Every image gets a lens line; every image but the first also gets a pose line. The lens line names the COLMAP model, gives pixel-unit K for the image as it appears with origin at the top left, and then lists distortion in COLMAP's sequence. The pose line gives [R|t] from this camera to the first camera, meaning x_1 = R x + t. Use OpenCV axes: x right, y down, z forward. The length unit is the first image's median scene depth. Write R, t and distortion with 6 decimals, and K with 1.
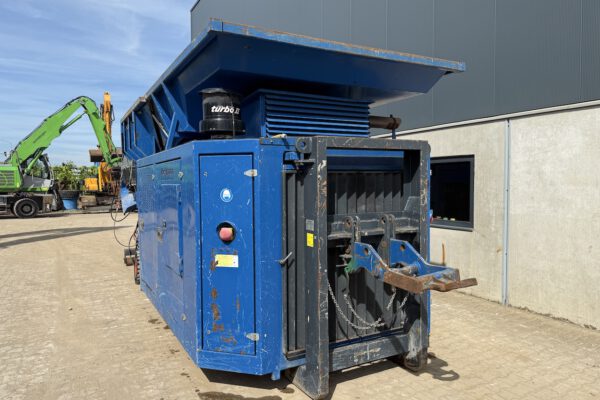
lens RADIAL K [[420.1, 0, 299.8], [0, 420.1, 197.3], [0, 0, 1]] dist [0.068792, -0.098038]
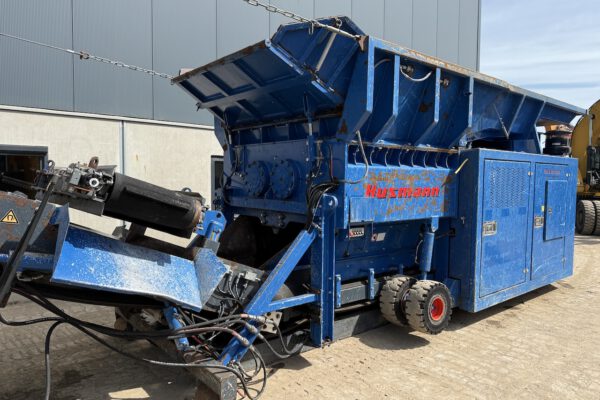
lens RADIAL K [[417.3, 0, 301.0], [0, 417.3, 205.4], [0, 0, 1]] dist [0.065104, -0.075708]
pose [[-0.194034, -0.050816, 0.979678, -1.896976], [0.027265, 0.997992, 0.057166, -0.066640], [-0.980616, 0.037803, -0.192259, 2.597291]]
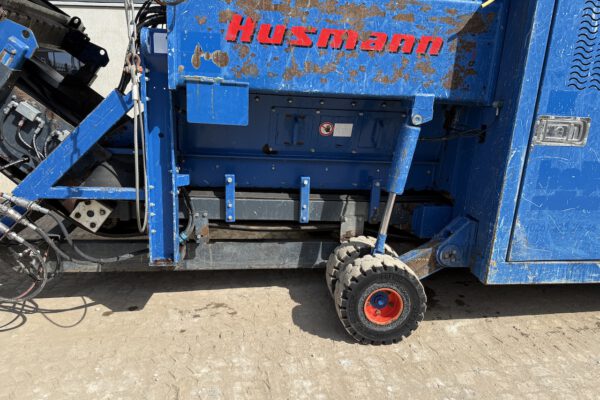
lens RADIAL K [[417.3, 0, 301.0], [0, 417.3, 205.4], [0, 0, 1]] dist [0.065104, -0.075708]
pose [[0.343974, -0.212252, 0.914675, -1.434247], [-0.024281, 0.971780, 0.234634, 0.075629], [-0.938665, -0.102917, 0.329114, 1.864210]]
